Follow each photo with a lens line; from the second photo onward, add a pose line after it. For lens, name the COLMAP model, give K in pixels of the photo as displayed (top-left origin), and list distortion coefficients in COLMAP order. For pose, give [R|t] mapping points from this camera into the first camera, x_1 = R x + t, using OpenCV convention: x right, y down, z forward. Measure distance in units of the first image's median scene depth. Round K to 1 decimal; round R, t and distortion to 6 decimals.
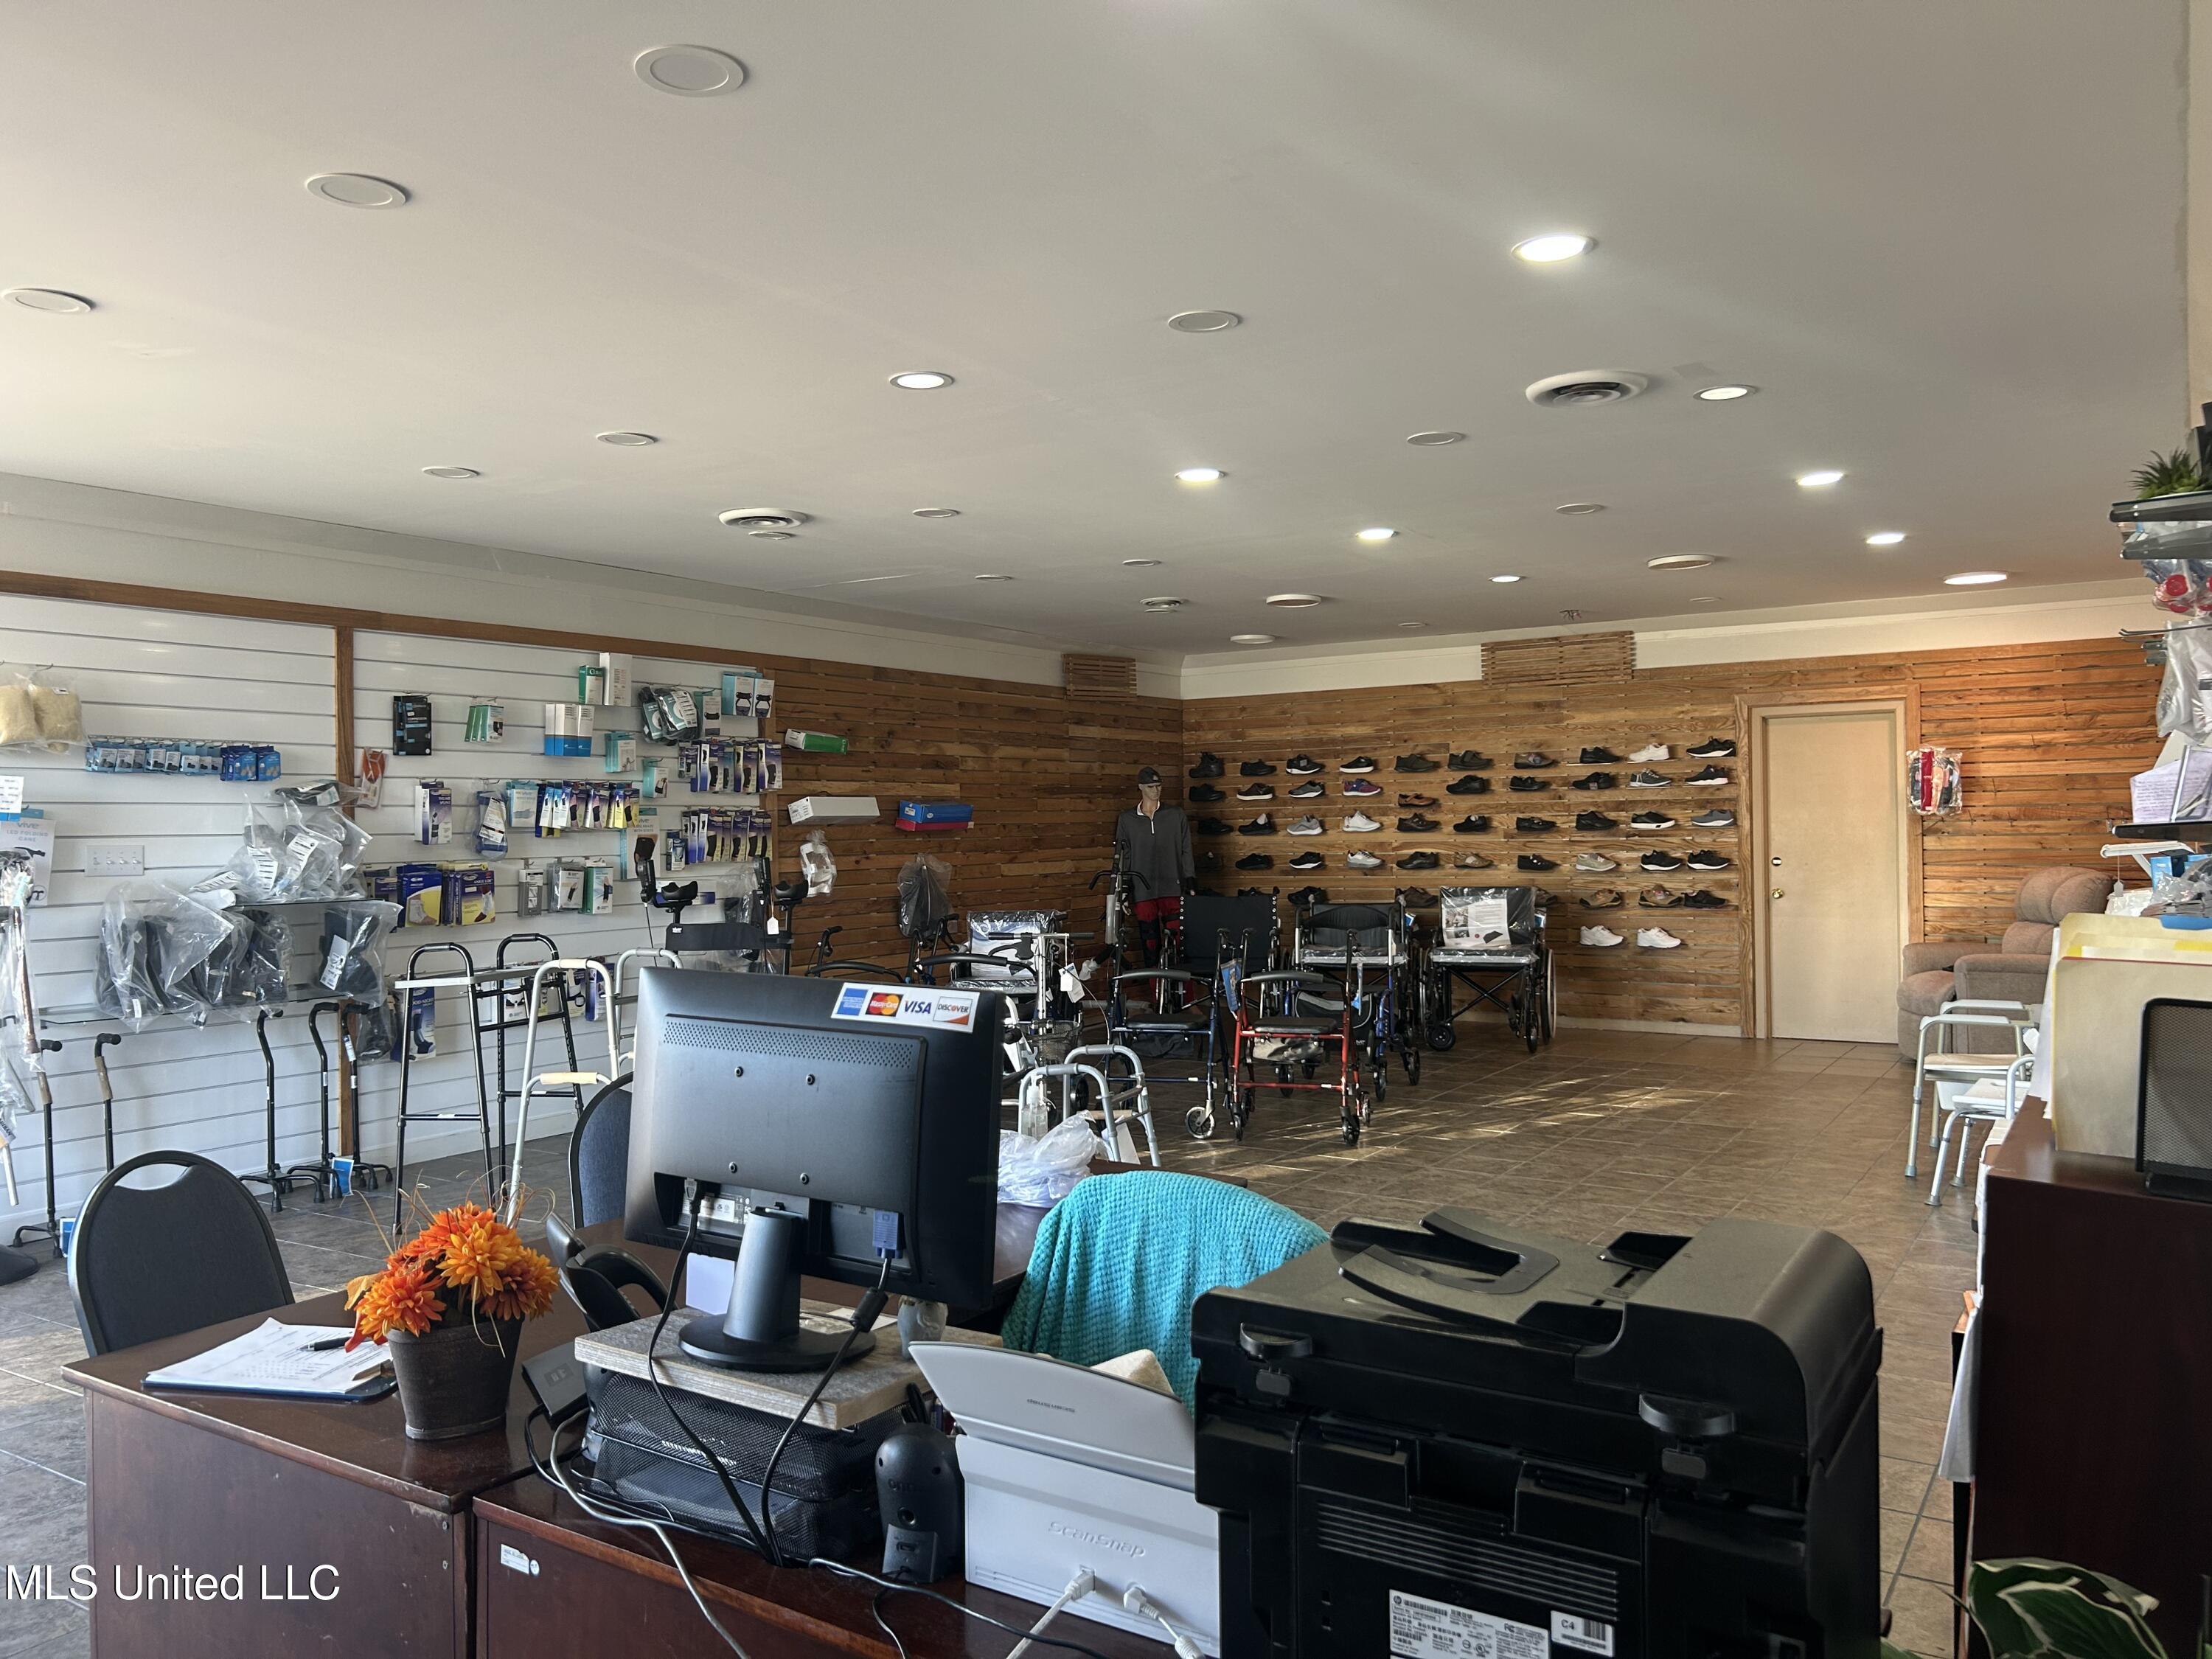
lens RADIAL K [[1660.1, 0, 1104.4], [0, 1660.1, 828.4], [0, 0, 1]] dist [0.026760, -0.033620]
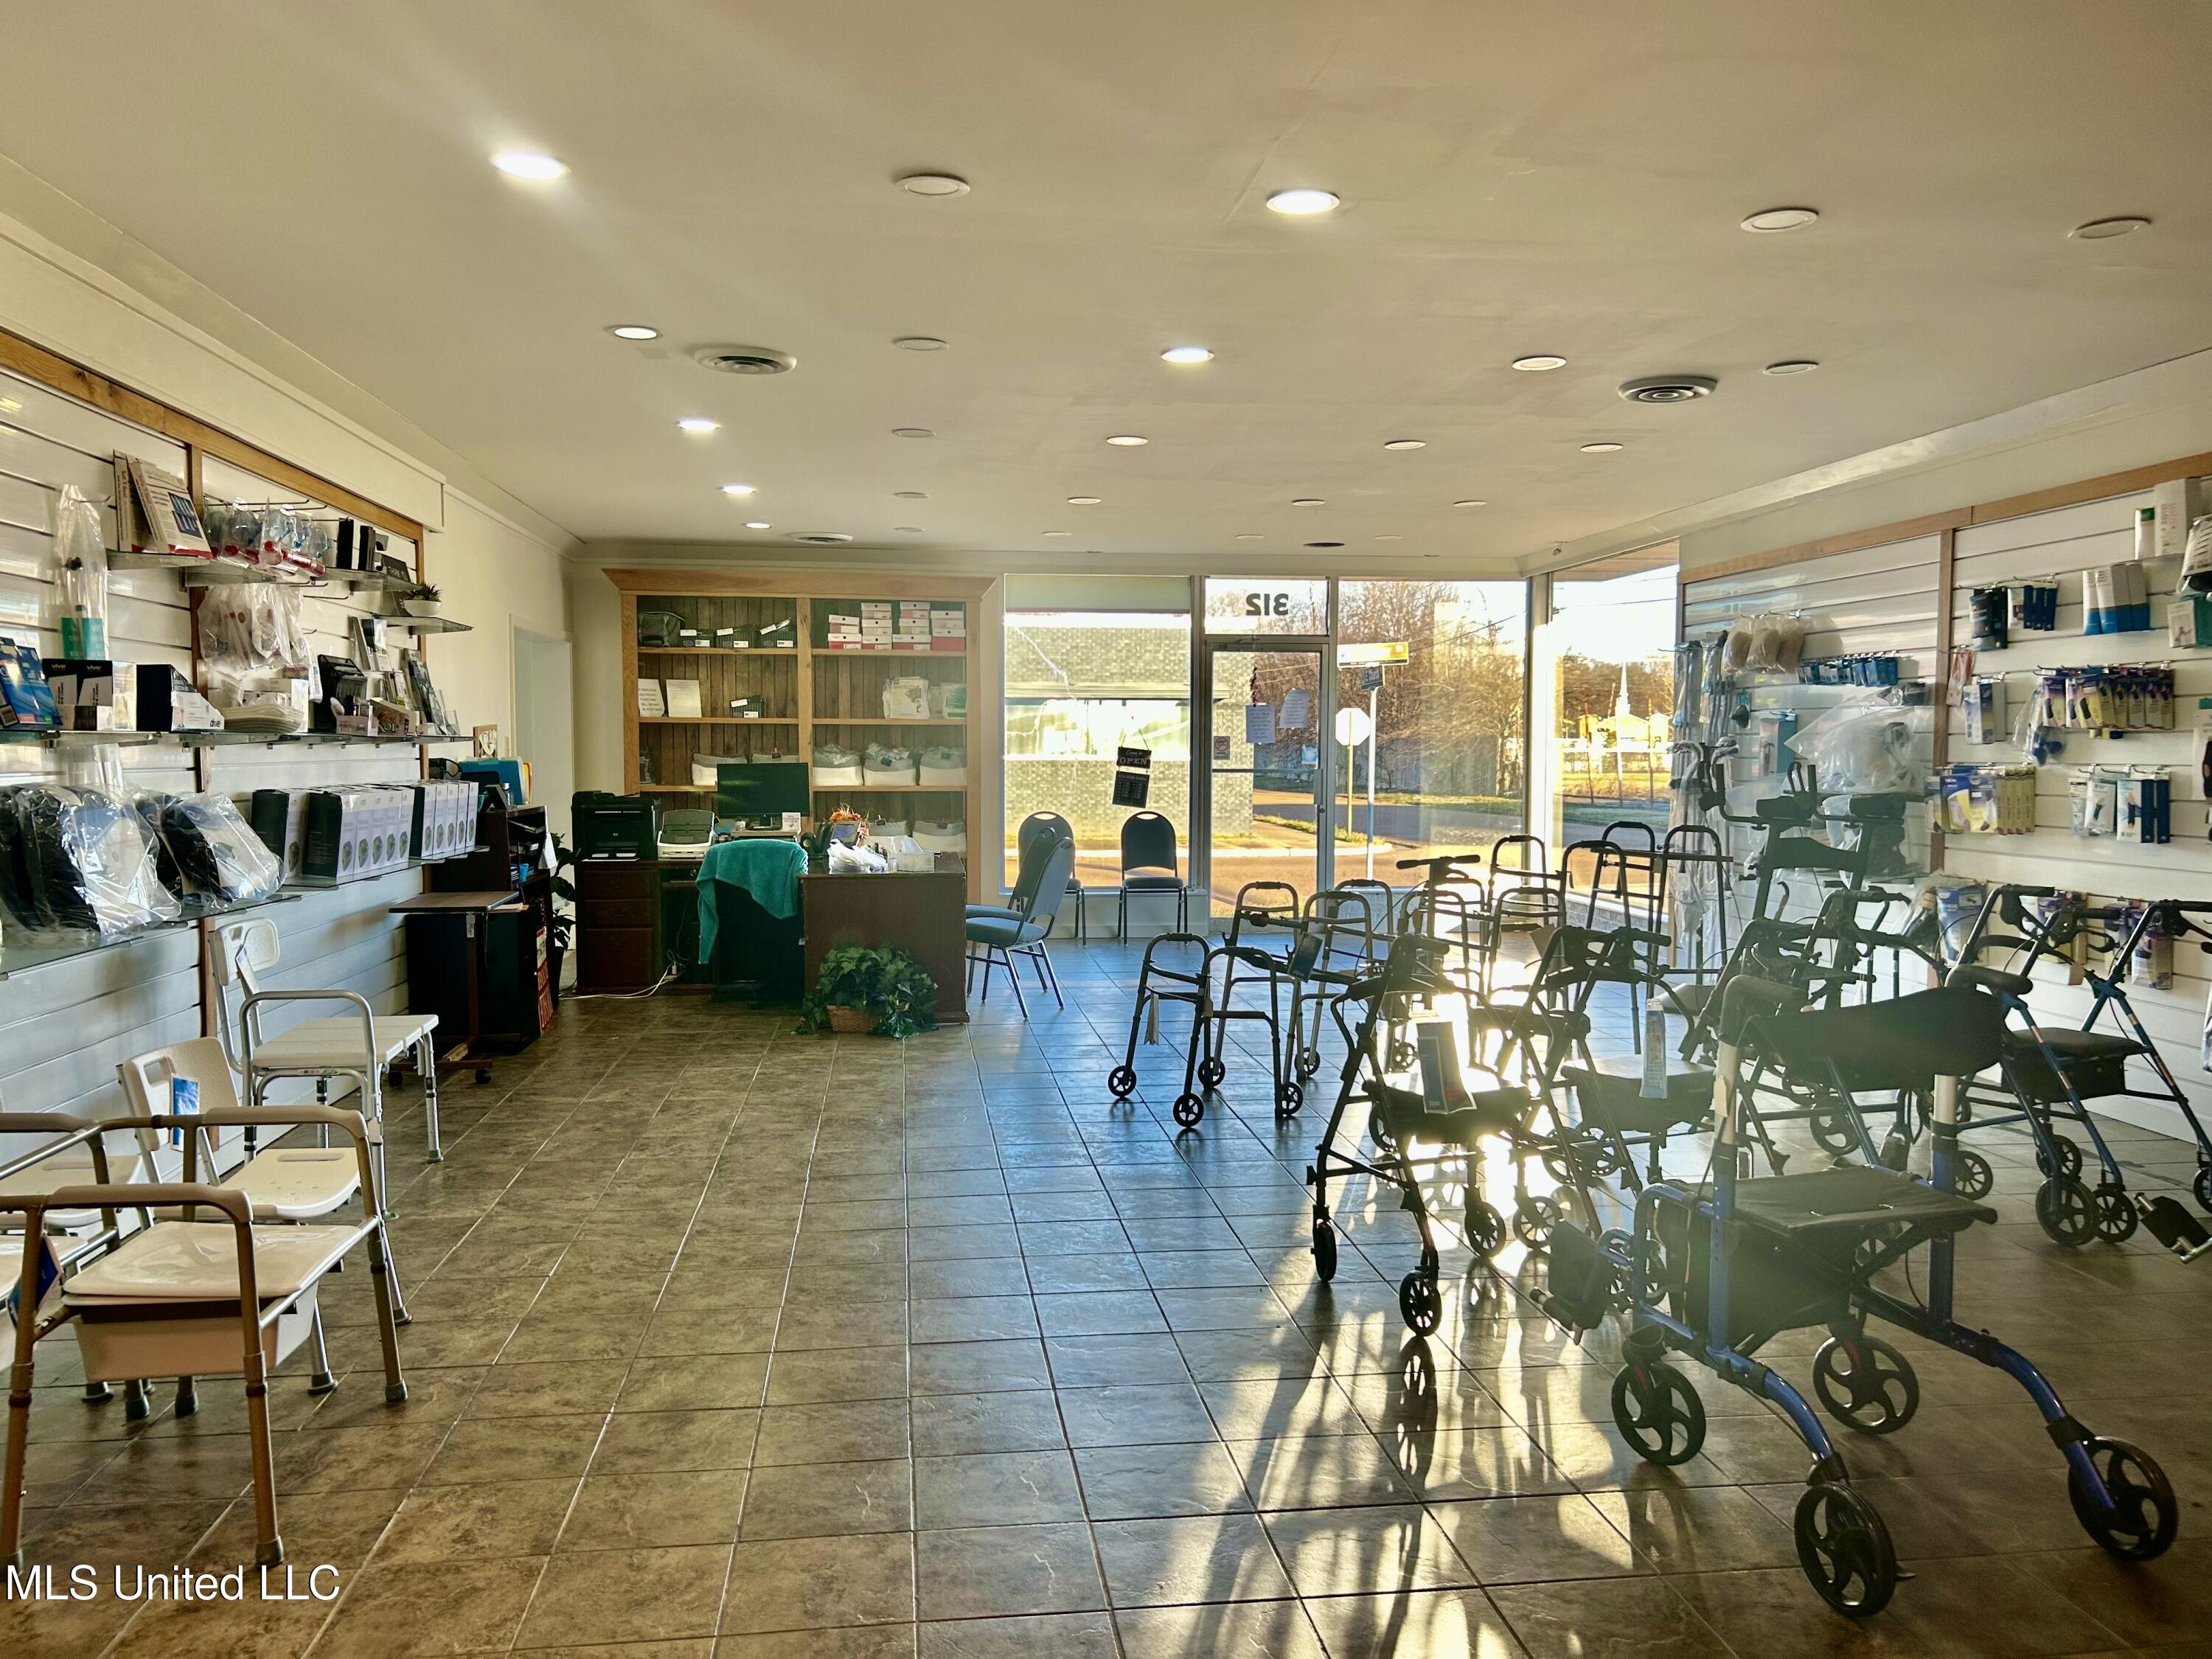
lens RADIAL K [[1660.1, 0, 1105.2], [0, 1660.1, 834.1], [0, 0, 1]] dist [0.026760, -0.033620]
pose [[-0.767633, 0.049398, -0.638983, 0.592877], [0.010109, 0.997834, 0.064996, -0.006452], [0.640810, 0.043433, -0.766470, 1.436837]]
